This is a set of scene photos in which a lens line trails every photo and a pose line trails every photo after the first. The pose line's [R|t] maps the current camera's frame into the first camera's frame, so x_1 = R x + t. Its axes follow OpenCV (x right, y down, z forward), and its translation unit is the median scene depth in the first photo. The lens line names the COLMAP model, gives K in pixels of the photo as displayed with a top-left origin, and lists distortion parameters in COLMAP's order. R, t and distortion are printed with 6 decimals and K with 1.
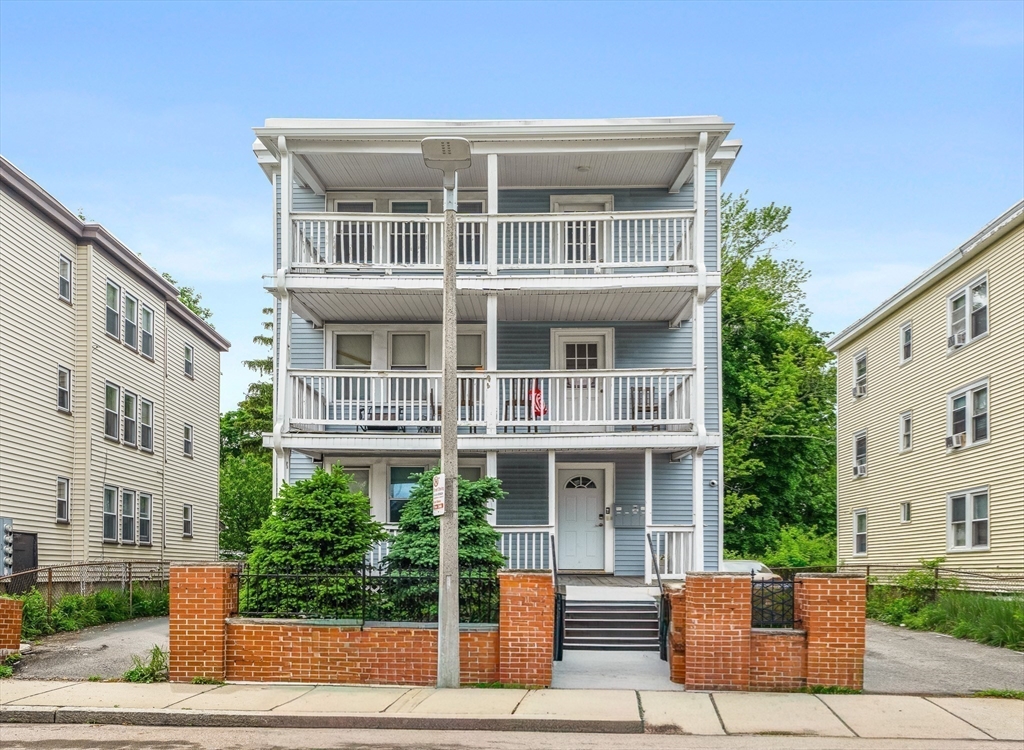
lens RADIAL K [[772.8, 0, 508.9], [0, 772.8, 409.9], [0, 0, 1]] dist [-0.008038, -0.002676]
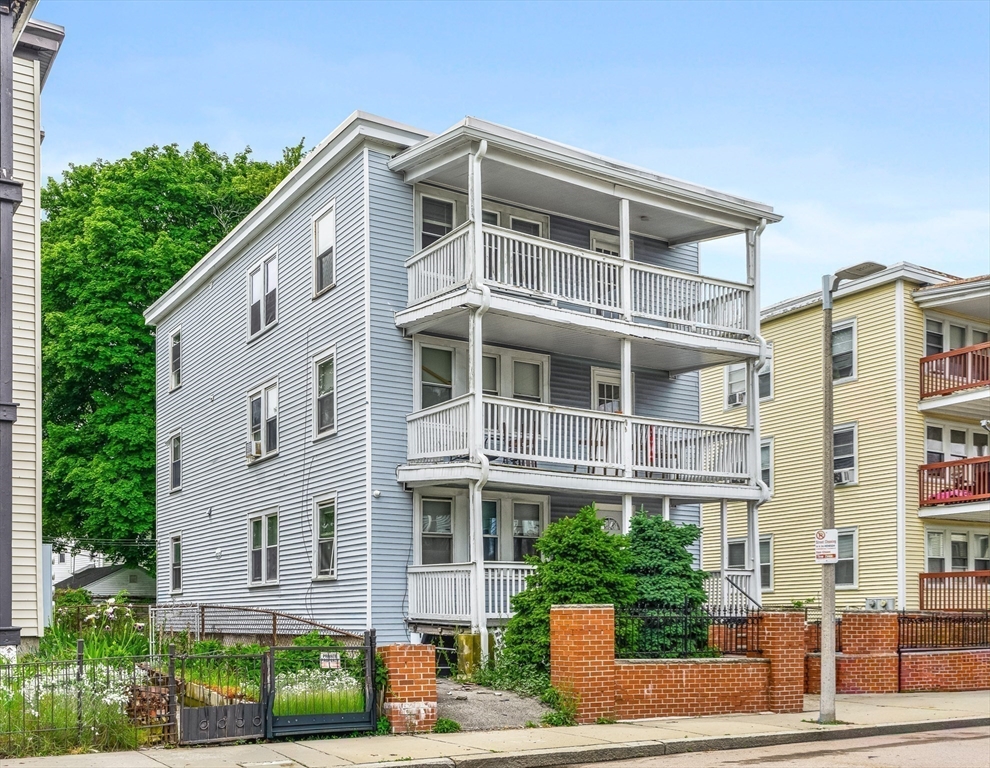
lens RADIAL K [[1012.5, 0, 495.0], [0, 1012.5, 384.0], [0, 0, 1]] dist [-0.003976, -0.002804]
pose [[0.829926, 0.114324, 0.546034, -0.873577], [-0.103263, 0.993344, -0.051028, -0.004884], [-0.548233, -0.014035, 0.836208, -0.020442]]
